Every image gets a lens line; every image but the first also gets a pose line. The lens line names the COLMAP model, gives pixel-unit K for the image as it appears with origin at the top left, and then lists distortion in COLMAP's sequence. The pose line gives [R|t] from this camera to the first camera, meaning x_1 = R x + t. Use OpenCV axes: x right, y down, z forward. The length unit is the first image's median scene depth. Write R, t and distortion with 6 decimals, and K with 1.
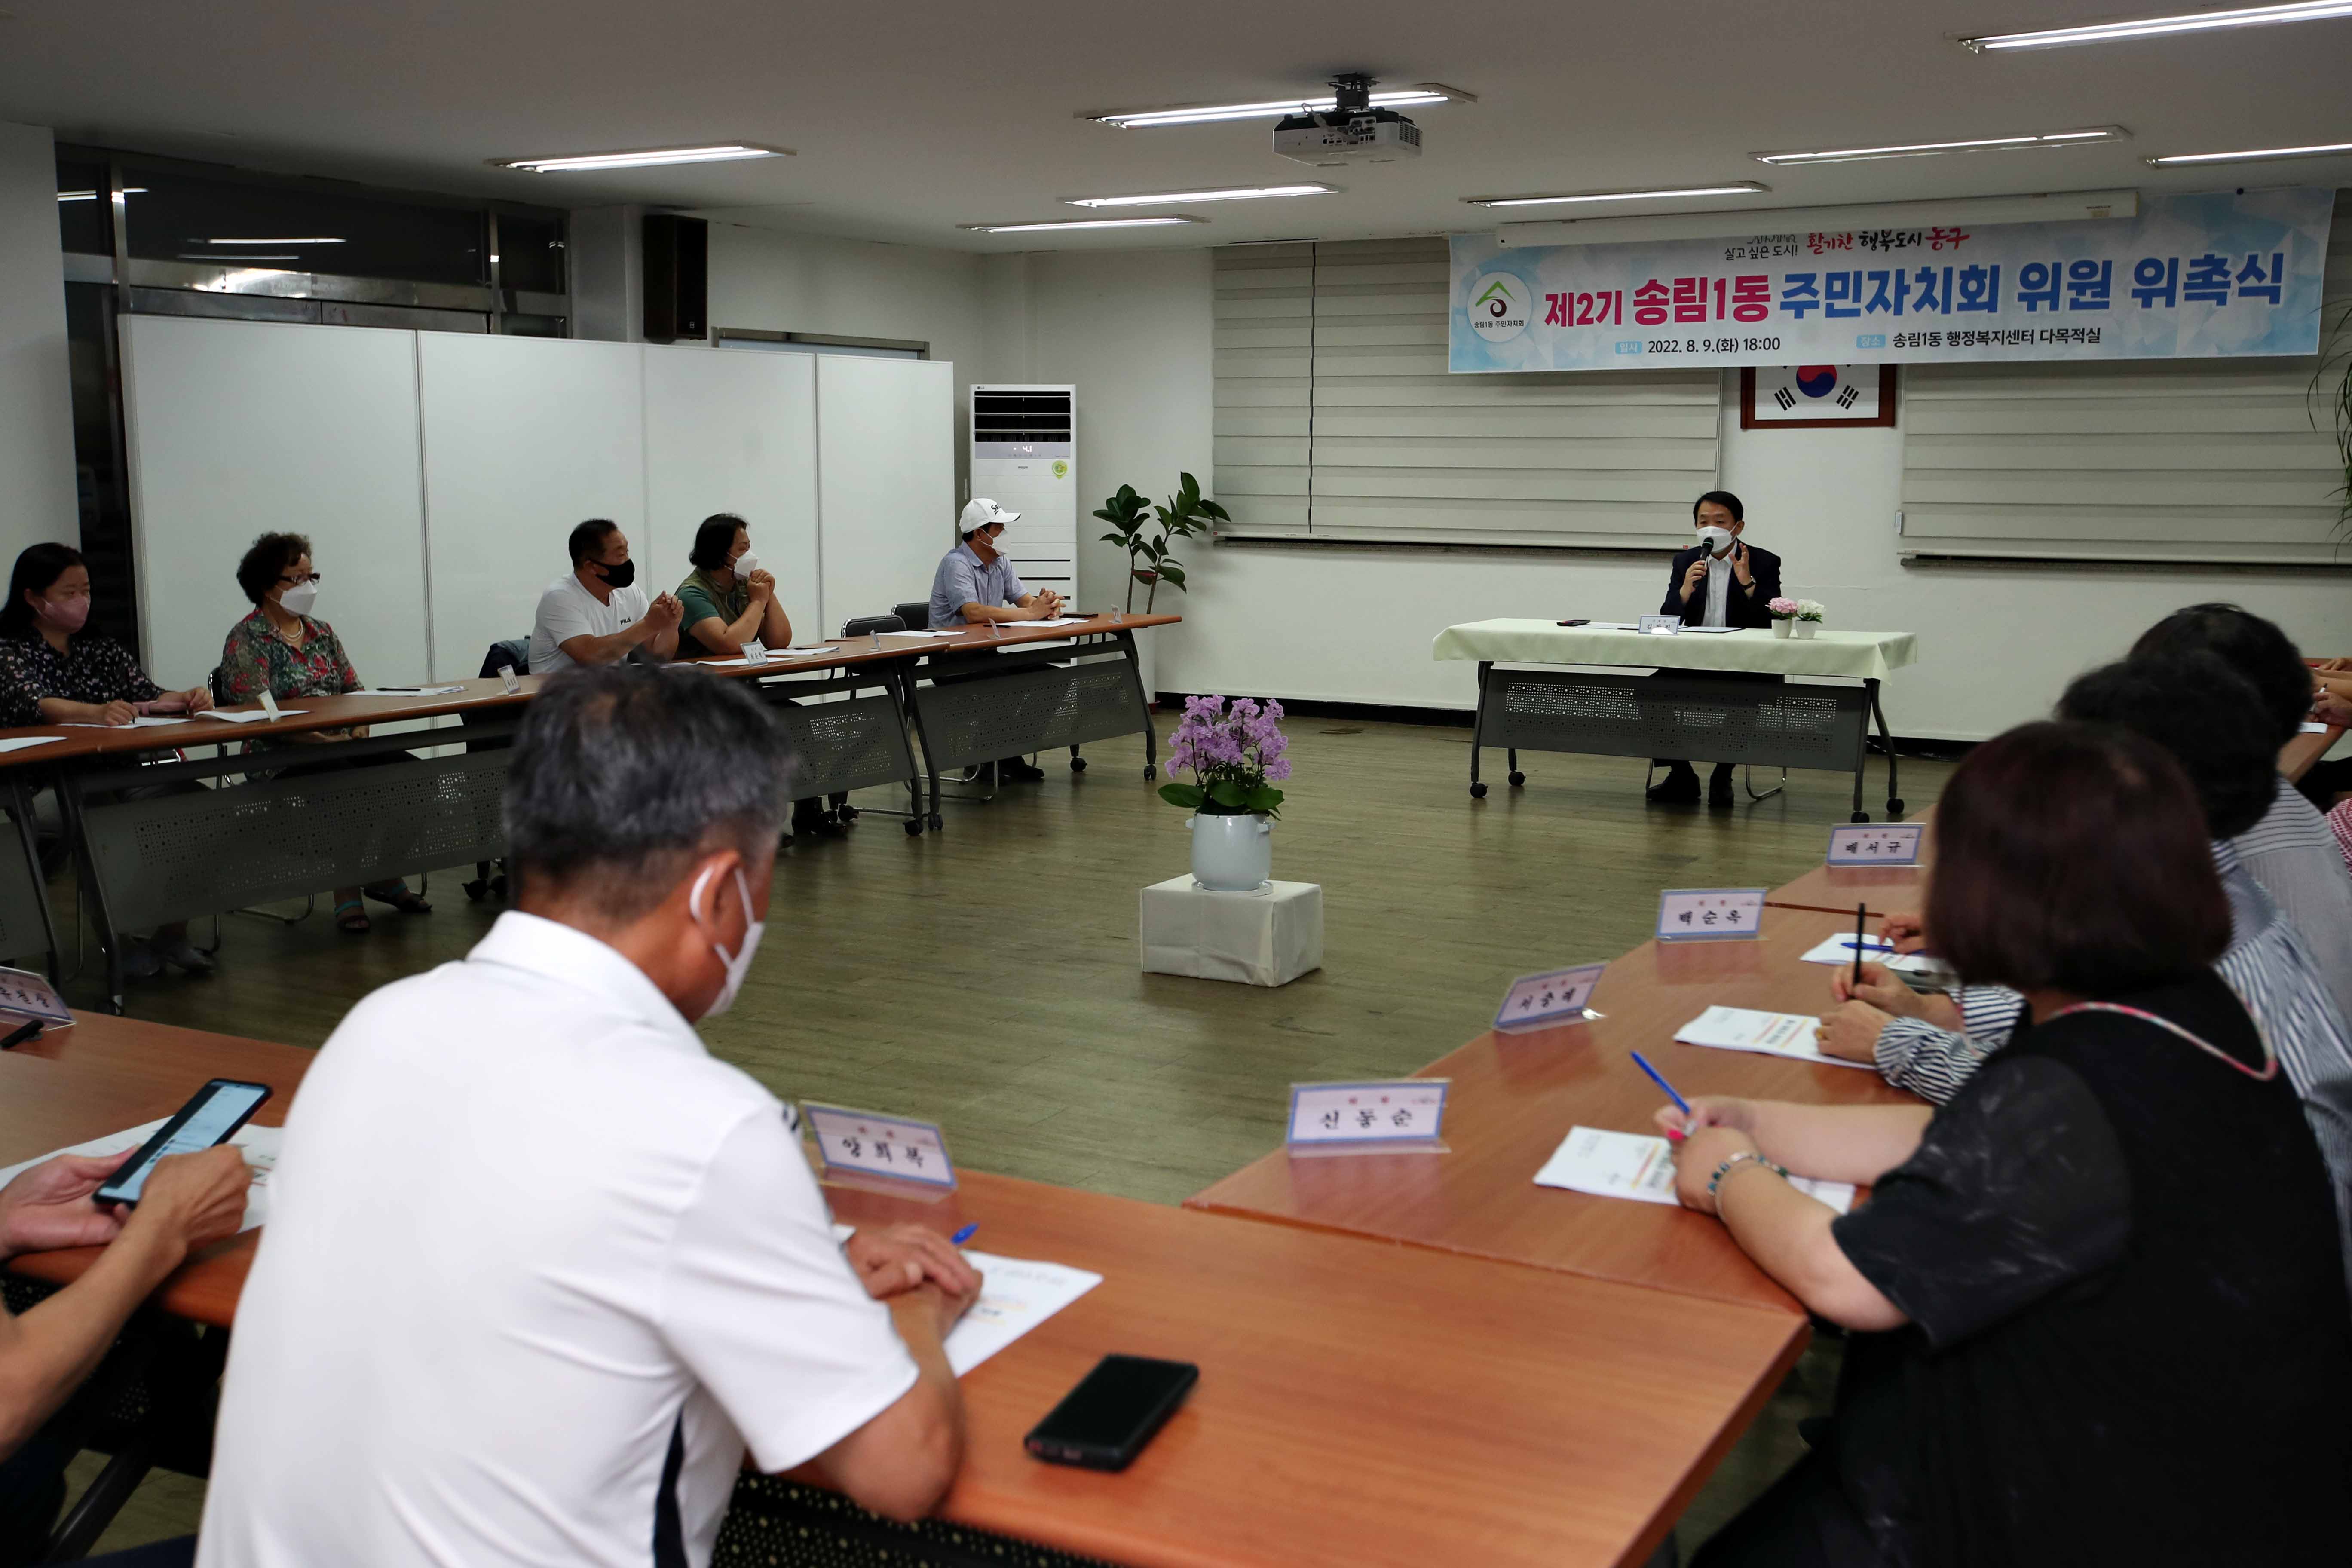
lens RADIAL K [[2301.7, 0, 1225.8], [0, 2301.7, 718.4], [0, 0, 1]] dist [0.073053, 0.000000]
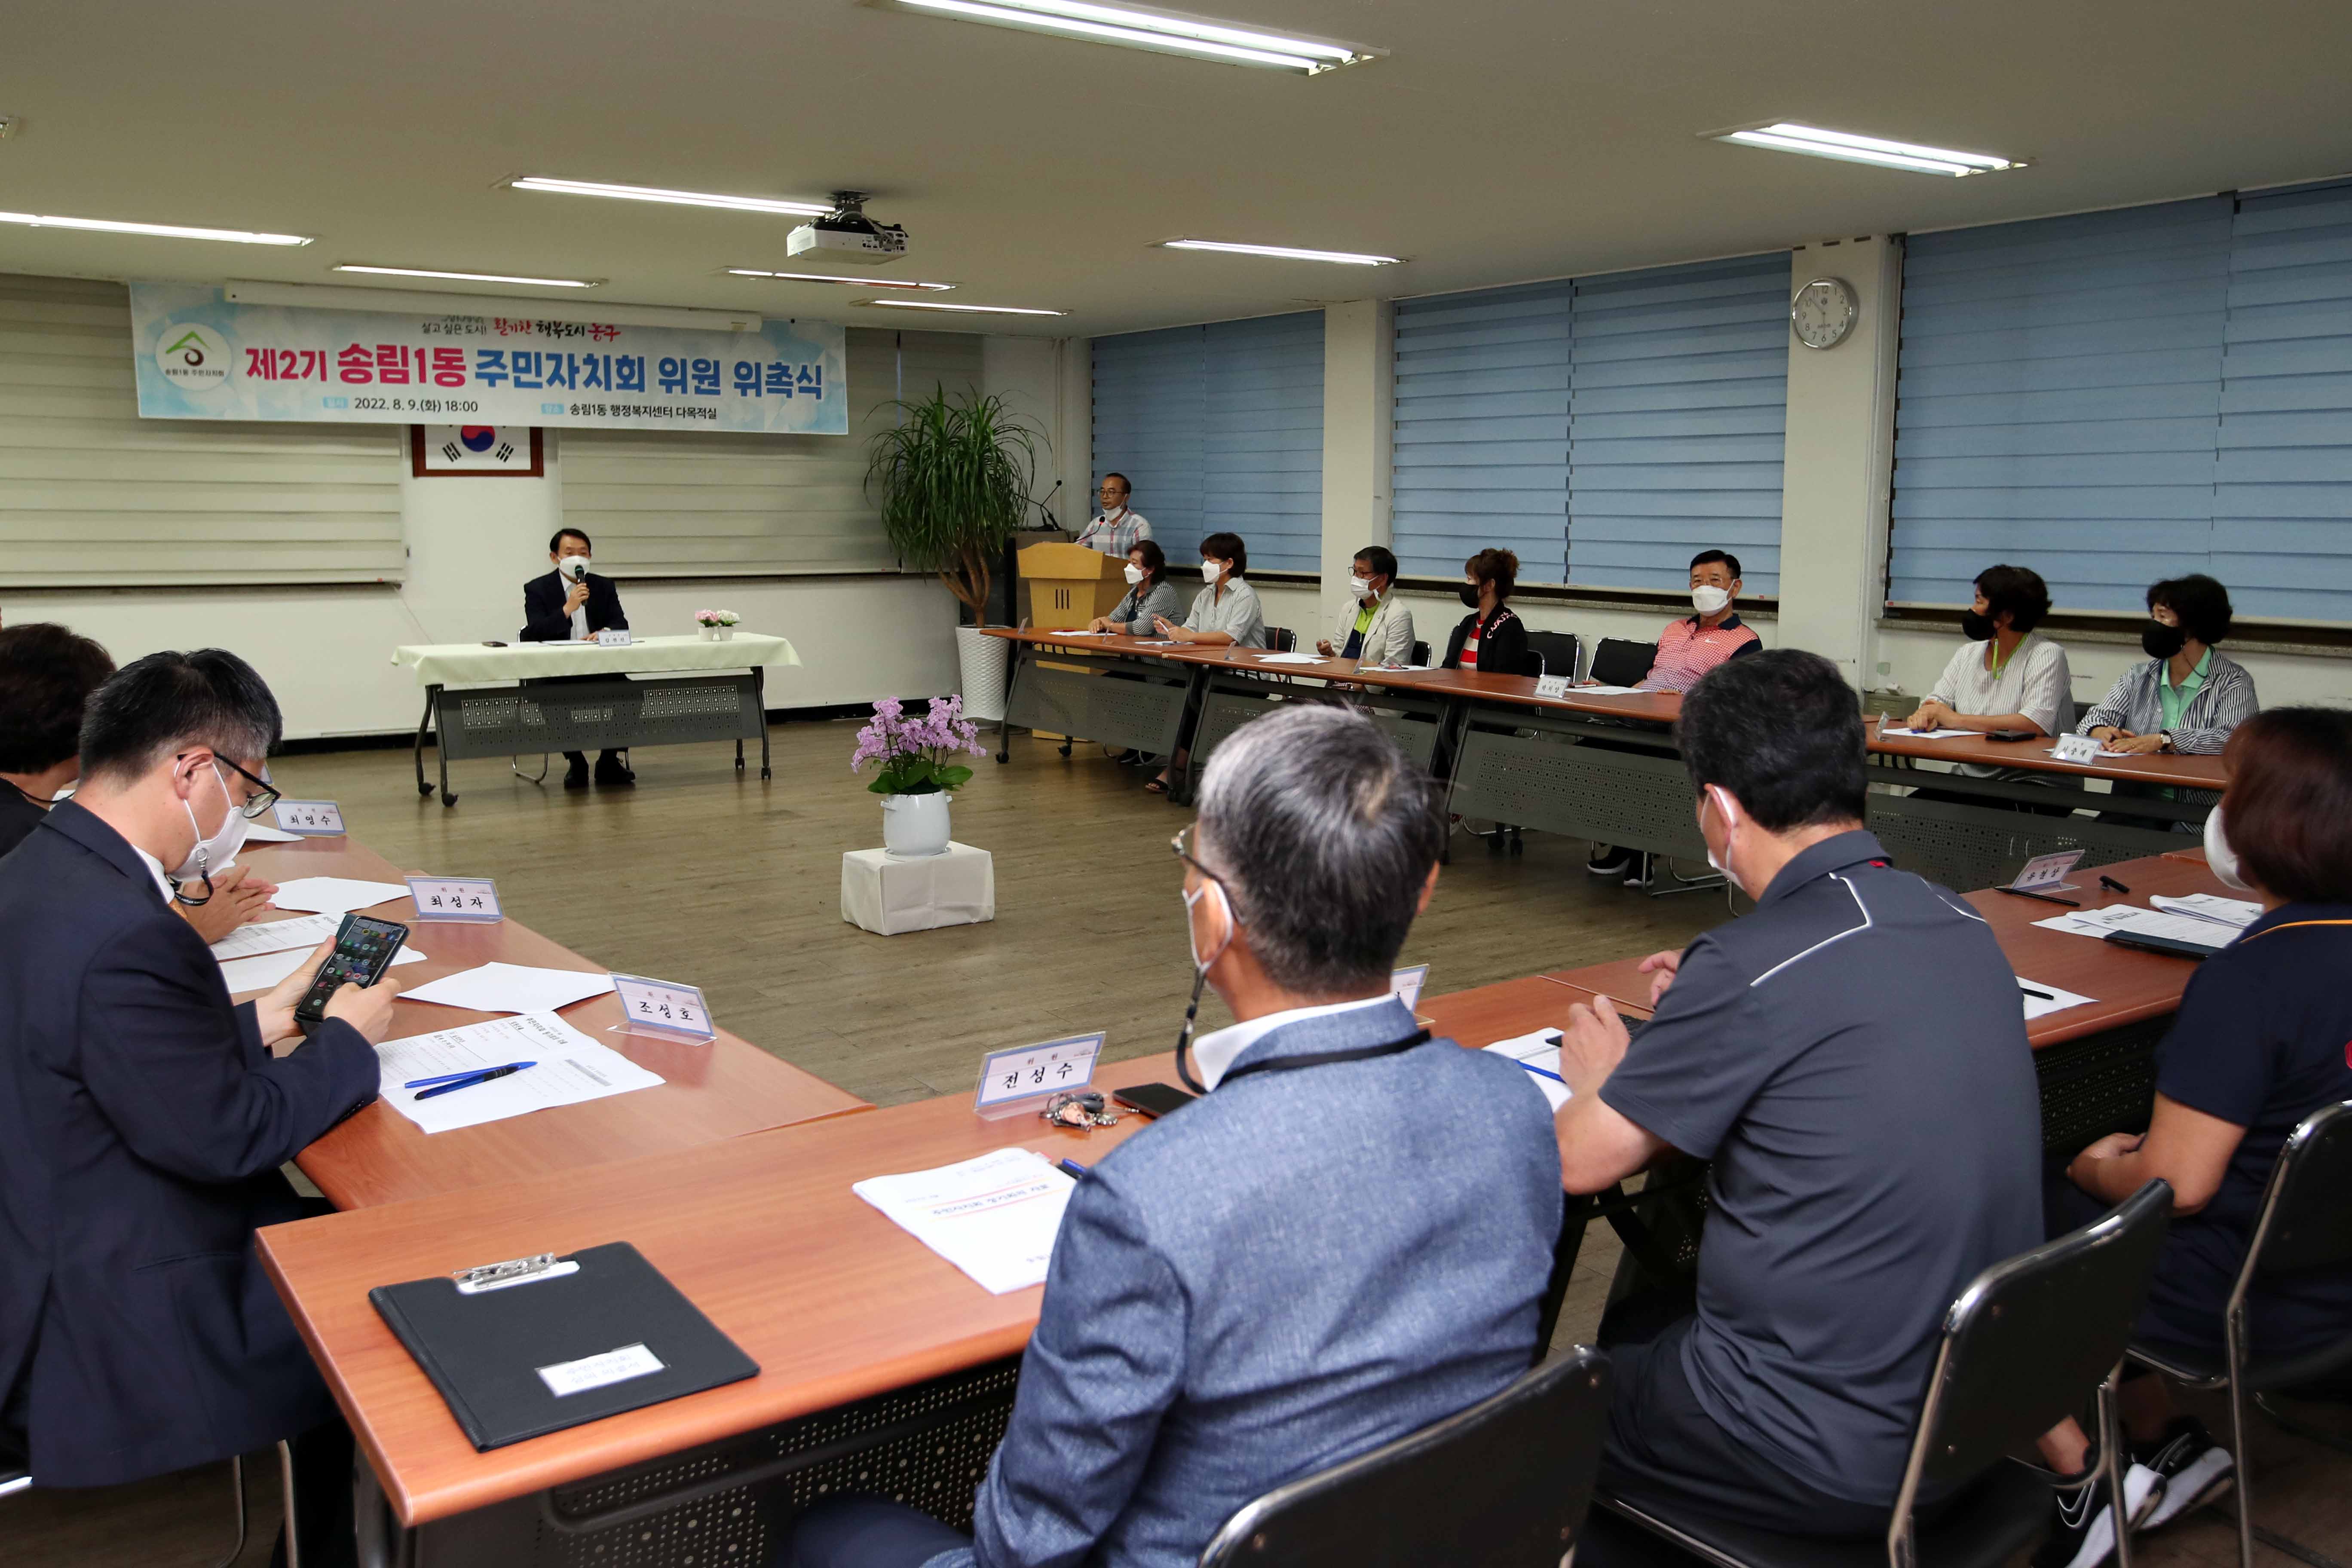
lens RADIAL K [[1882.6, 0, 1123.7], [0, 1882.6, 703.5], [0, 0, 1]] dist [0.018516, 0.010870]
pose [[0.462881, -0.097037, 0.881093, -0.492017], [0.101605, 0.993247, 0.056011, -0.030231], [-0.880578, 0.063597, 0.469614, 0.259247]]
